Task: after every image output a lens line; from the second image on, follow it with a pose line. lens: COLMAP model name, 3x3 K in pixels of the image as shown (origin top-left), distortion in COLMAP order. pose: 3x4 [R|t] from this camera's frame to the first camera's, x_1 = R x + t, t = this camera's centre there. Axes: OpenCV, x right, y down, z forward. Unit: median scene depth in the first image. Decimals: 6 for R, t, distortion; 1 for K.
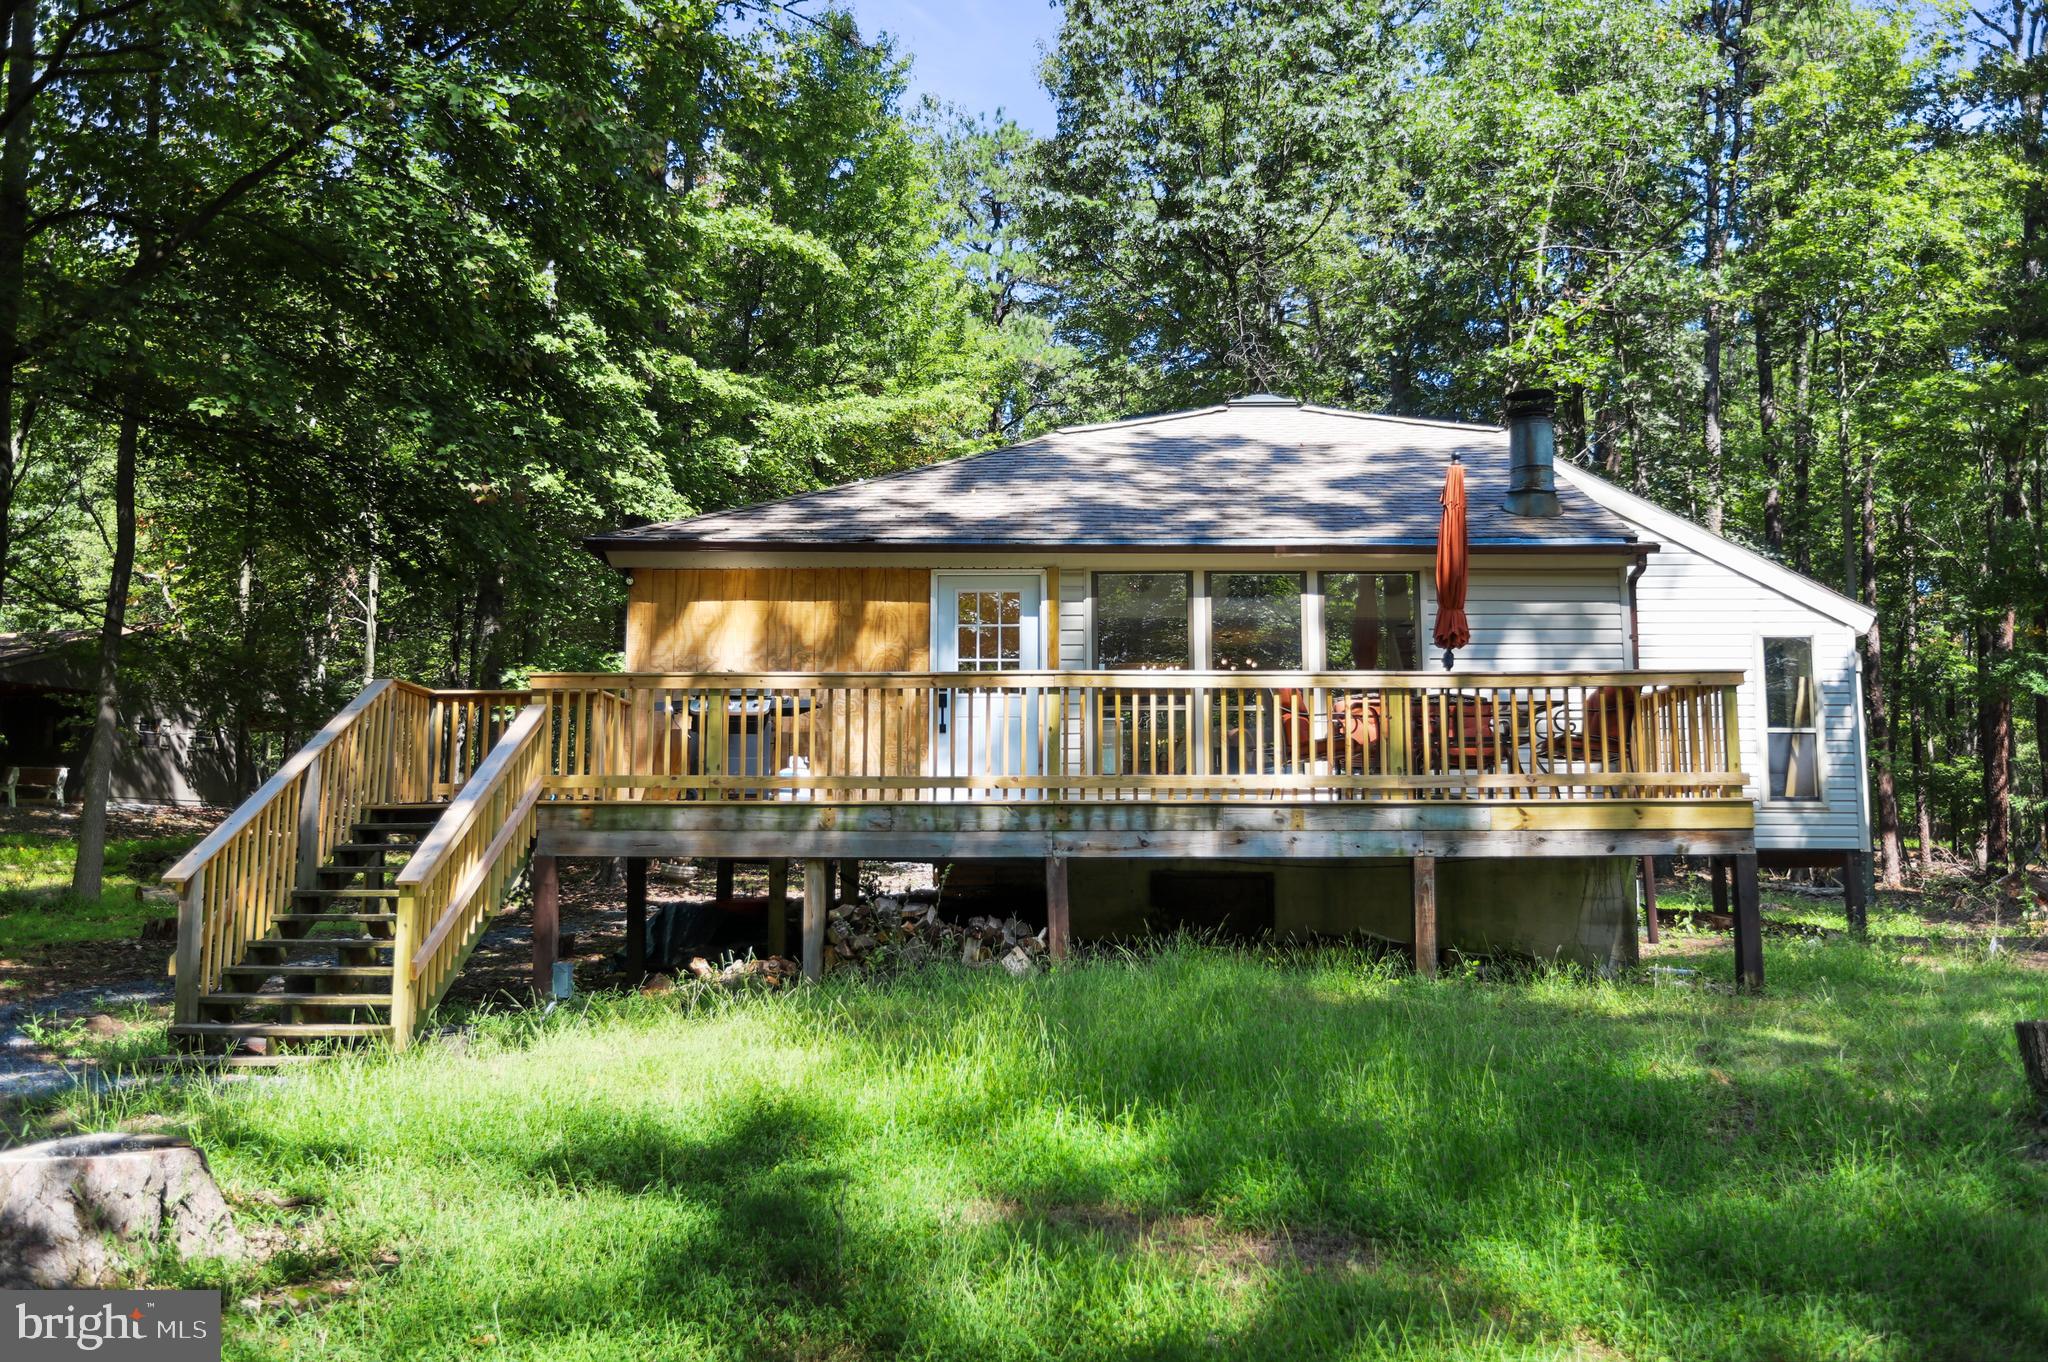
lens RADIAL K [[1536.4, 0, 1024.0], [0, 1536.4, 681.0], [0, 0, 1]] dist [0.000129, -0.000007]
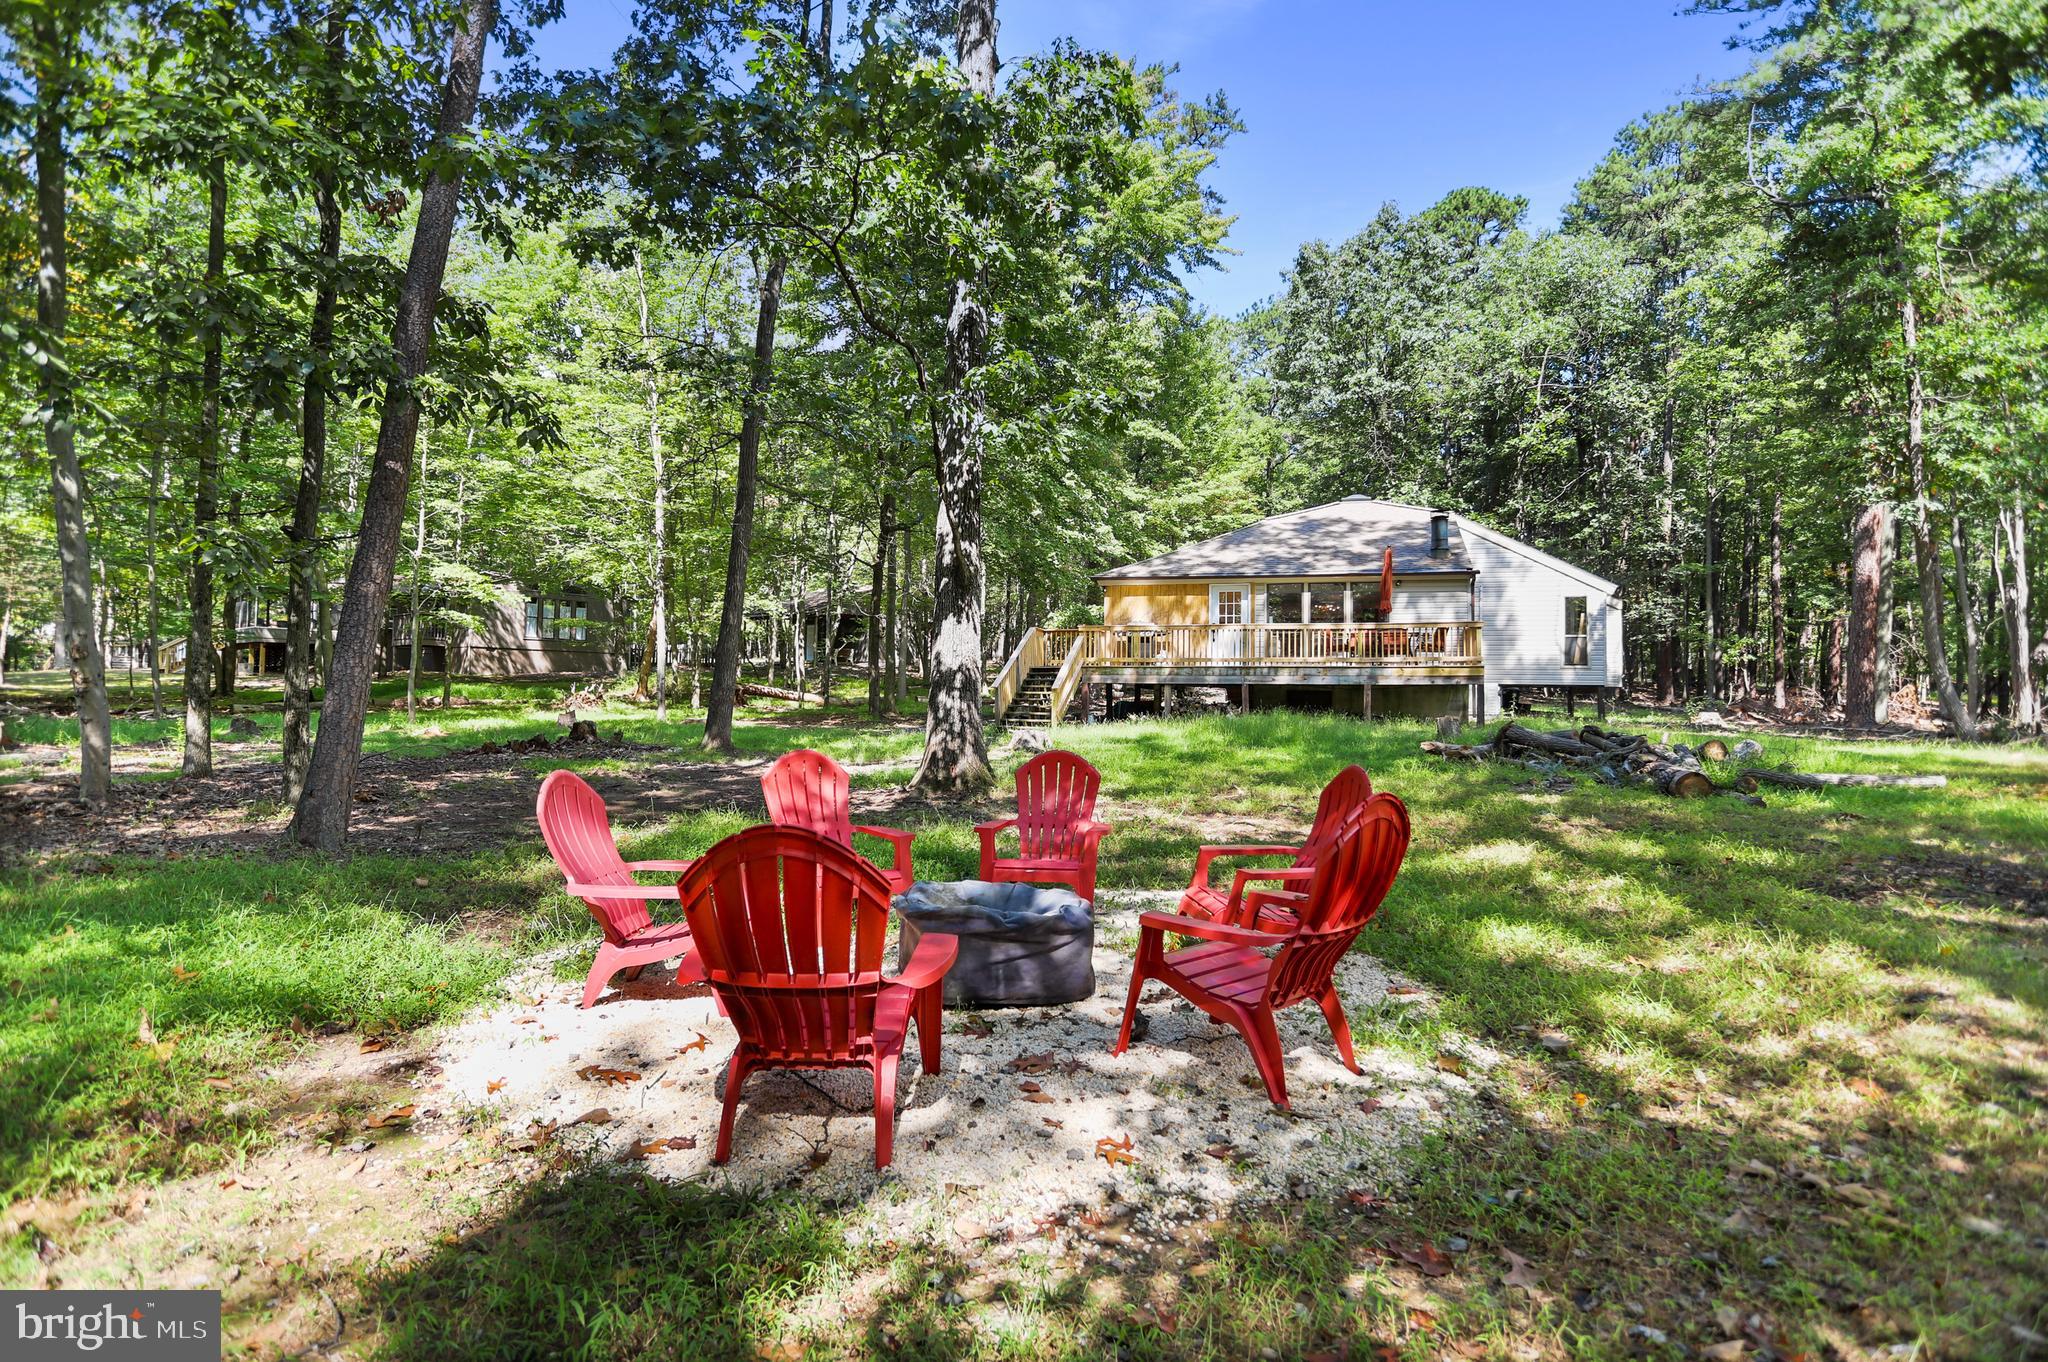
lens RADIAL K [[1017.0, 0, 1024.0], [0, 1017.0, 681.0], [0, 0, 1]] dist [-0.000095, 0.000014]
pose [[0.956180, 0.004842, -0.292741, 0.165289], [0.024266, 0.995112, 0.095721, -0.081632], [0.291774, -0.098630, 0.951389, -0.899561]]
